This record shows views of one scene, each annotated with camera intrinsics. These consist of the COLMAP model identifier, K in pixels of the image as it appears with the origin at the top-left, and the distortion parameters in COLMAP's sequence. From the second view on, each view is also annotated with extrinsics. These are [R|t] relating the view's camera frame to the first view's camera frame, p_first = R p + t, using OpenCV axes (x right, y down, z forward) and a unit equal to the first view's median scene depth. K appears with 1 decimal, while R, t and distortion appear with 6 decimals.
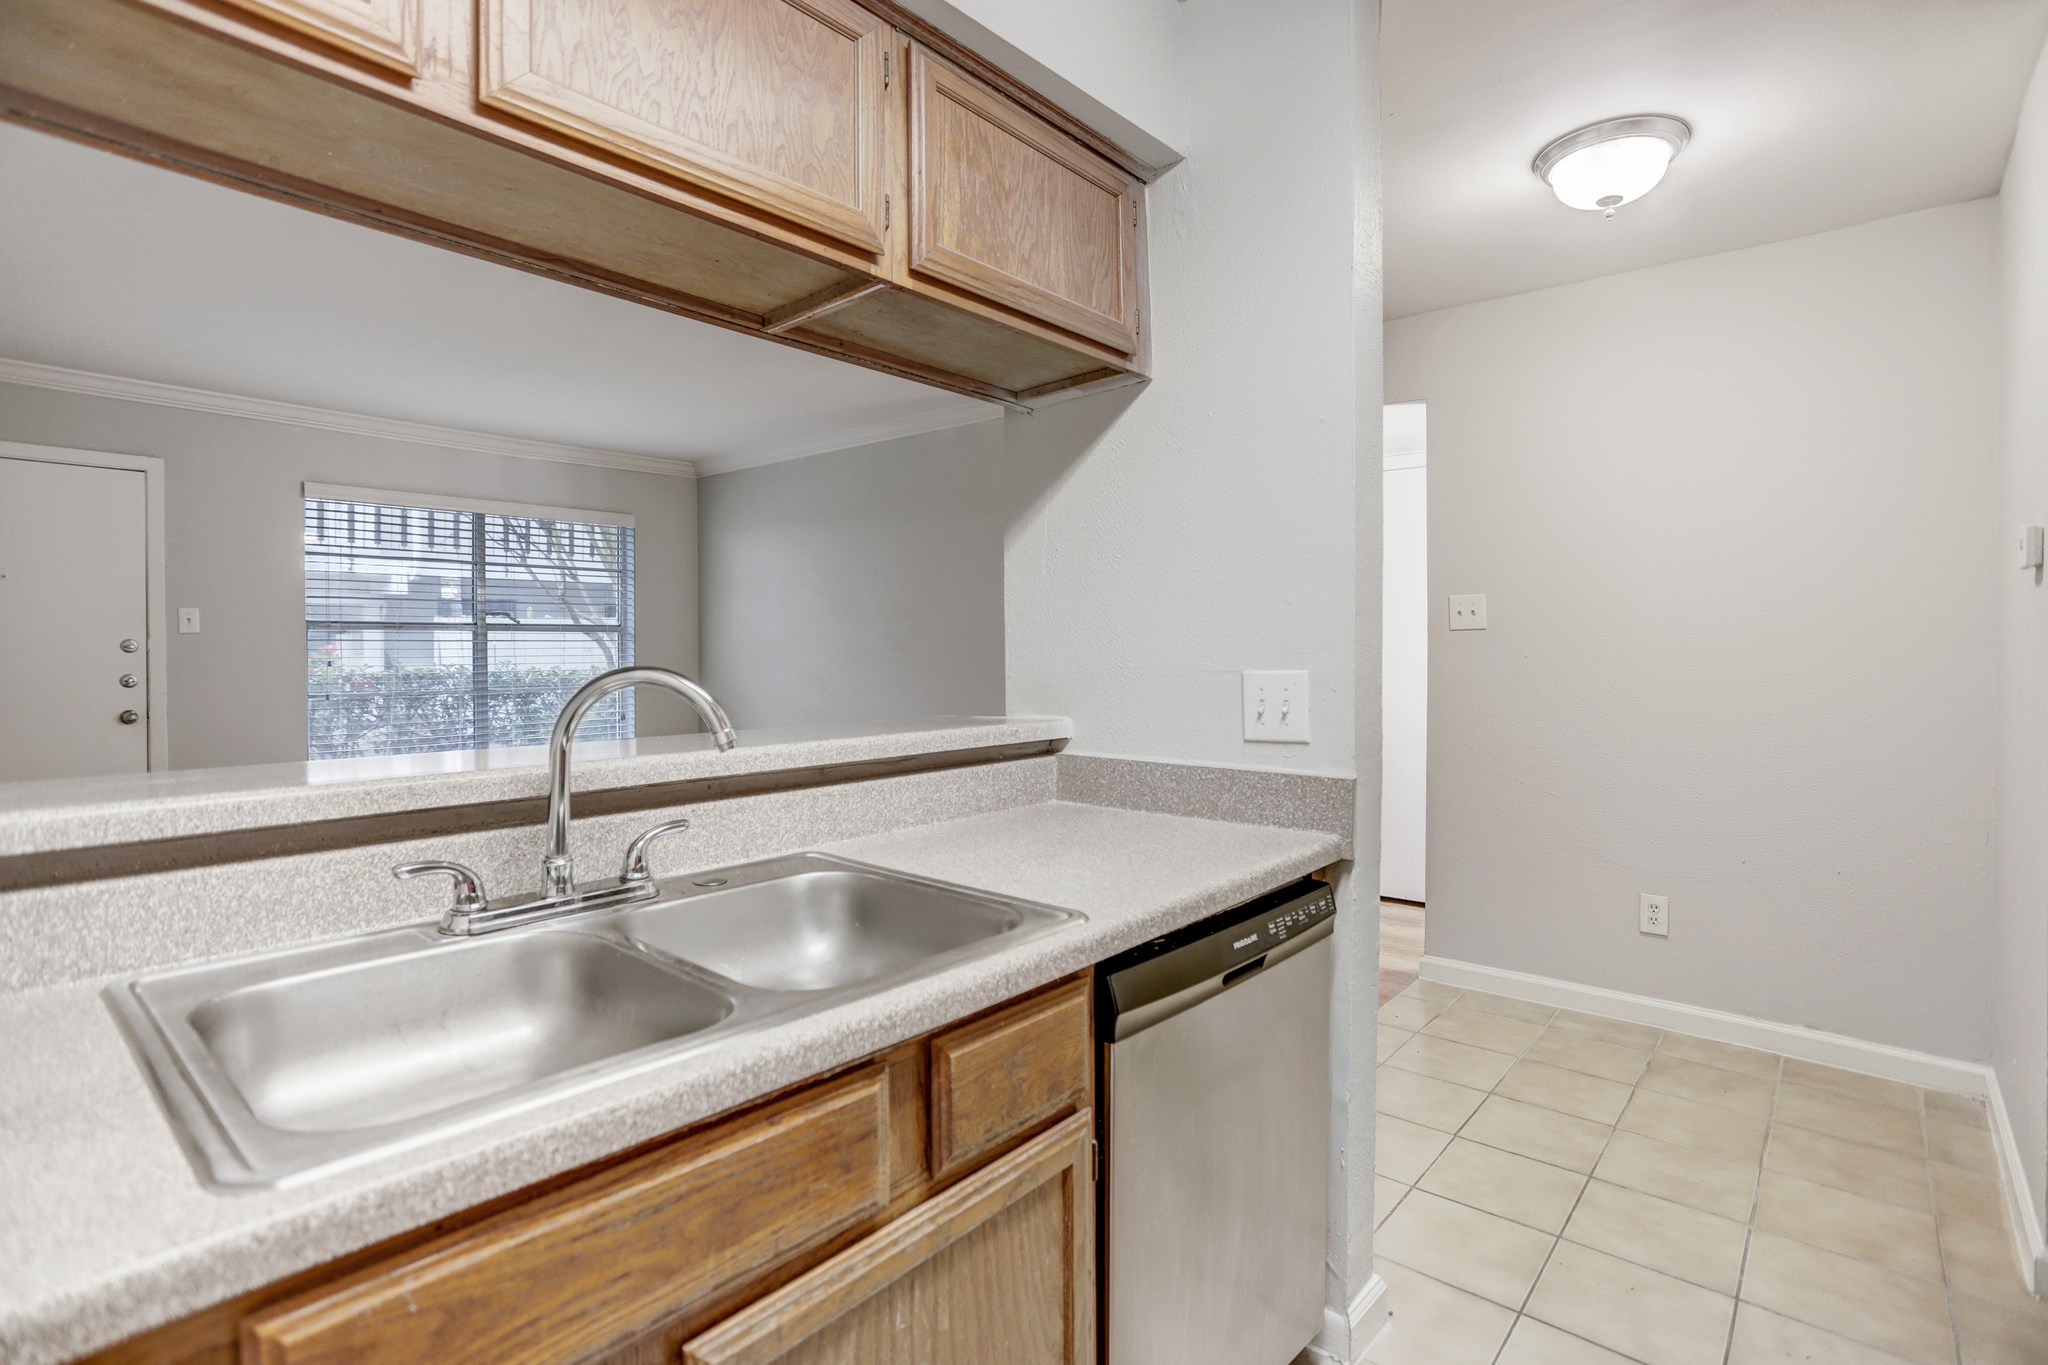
lens RADIAL K [[967.0, 0, 1025.1], [0, 967.0, 670.5], [0, 0, 1]] dist [0.000629, -0.000175]
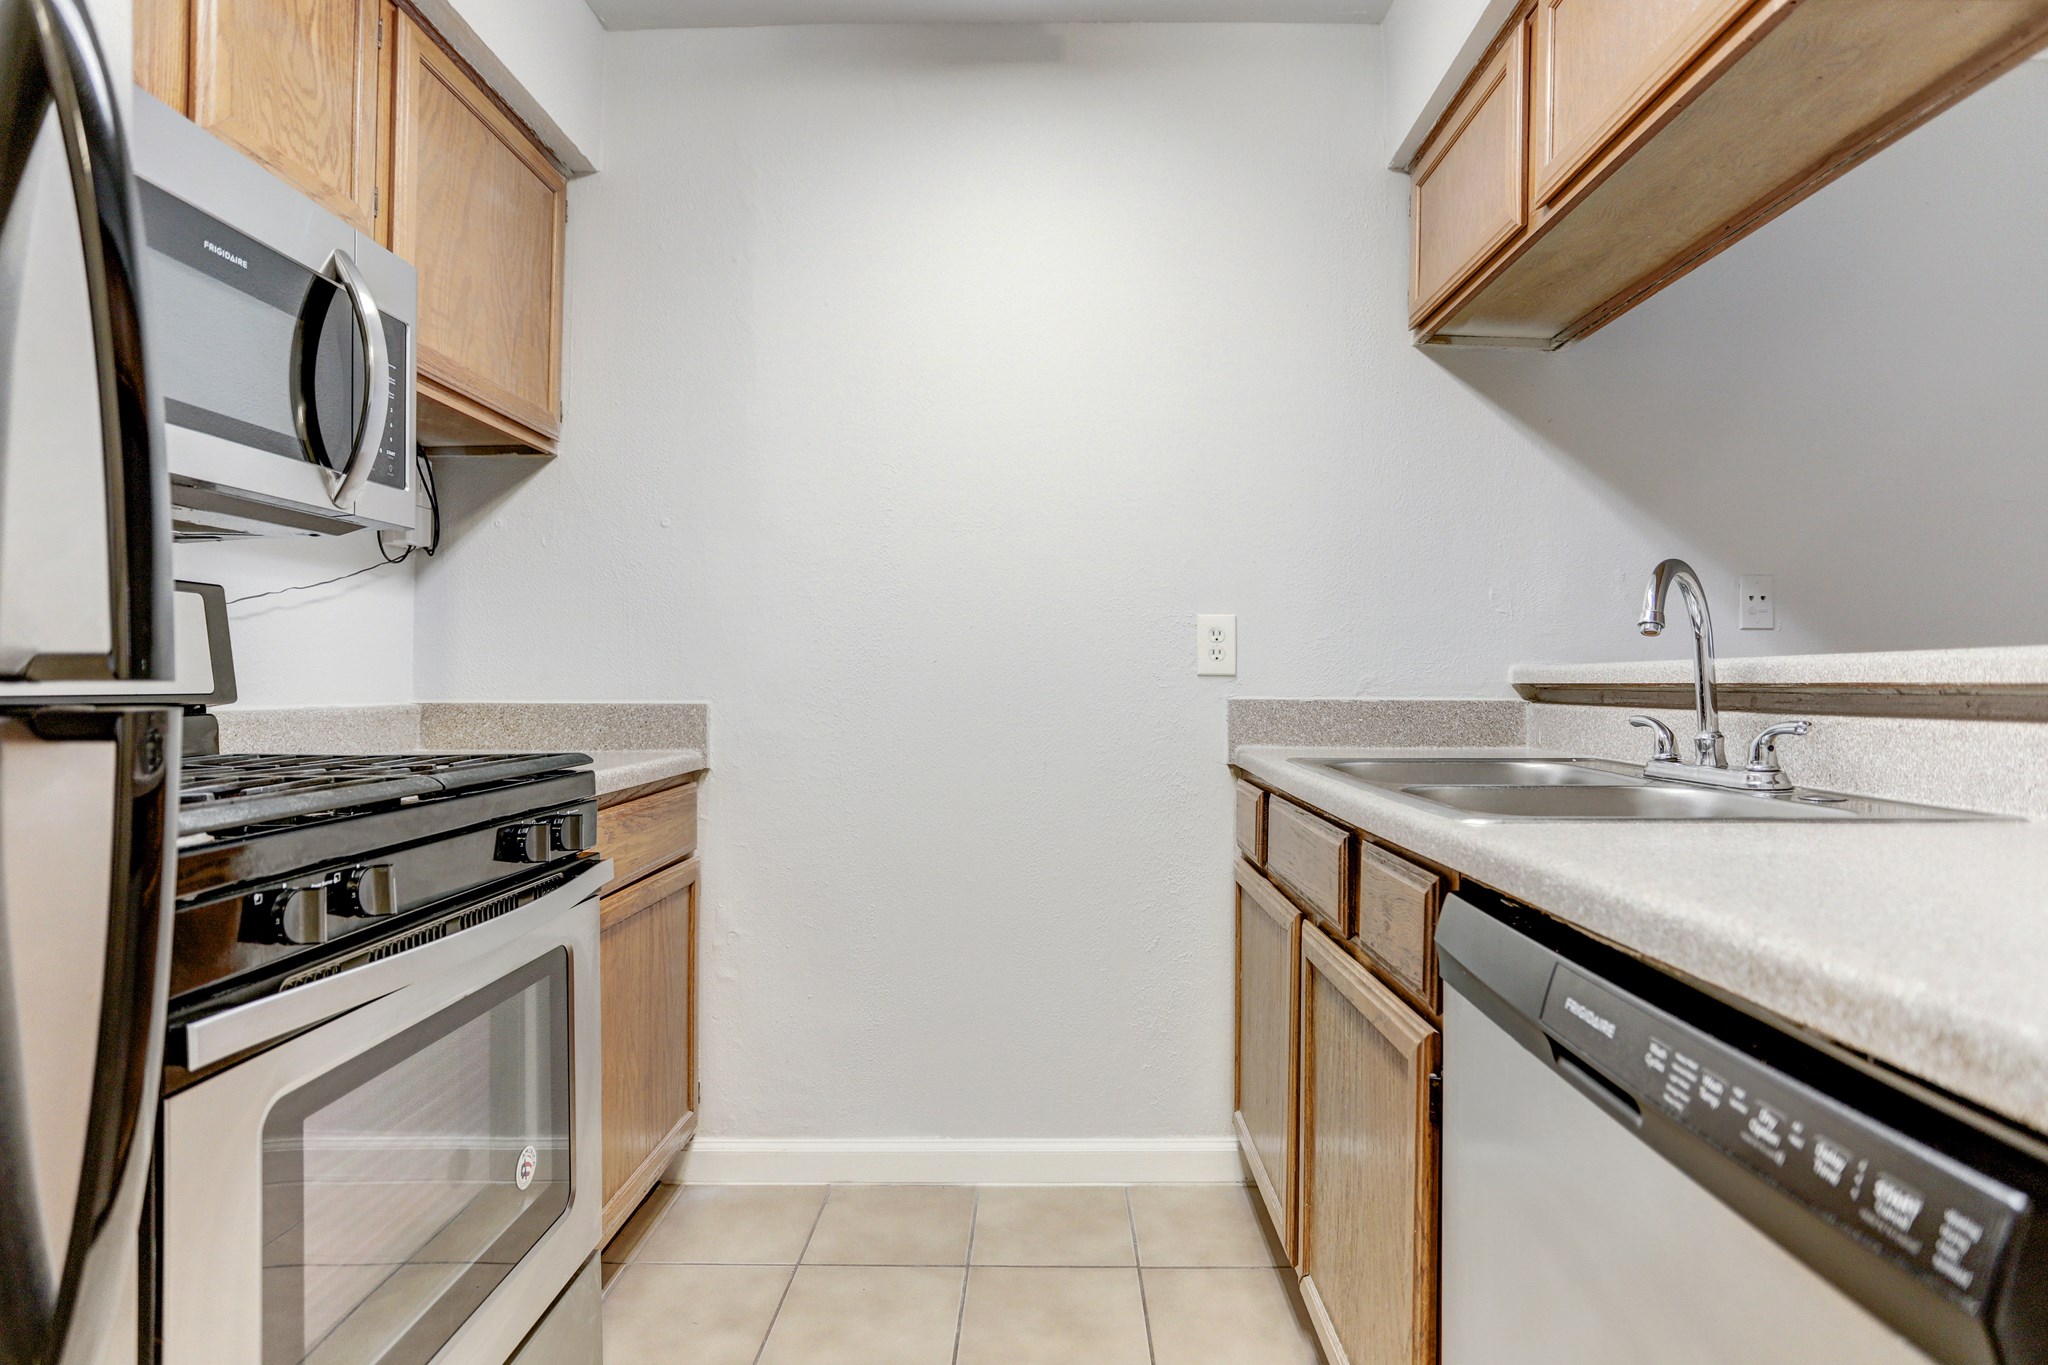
lens RADIAL K [[967.0, 0, 1027.0], [0, 967.0, 683.3], [0, 0, 1]] dist [0.000629, -0.000175]
pose [[-0.772449, 0.001966, -0.635074, 0.764287], [-0.009220, 0.999855, 0.014310, 0.108610], [0.635010, 0.016909, -0.772319, 1.205031]]
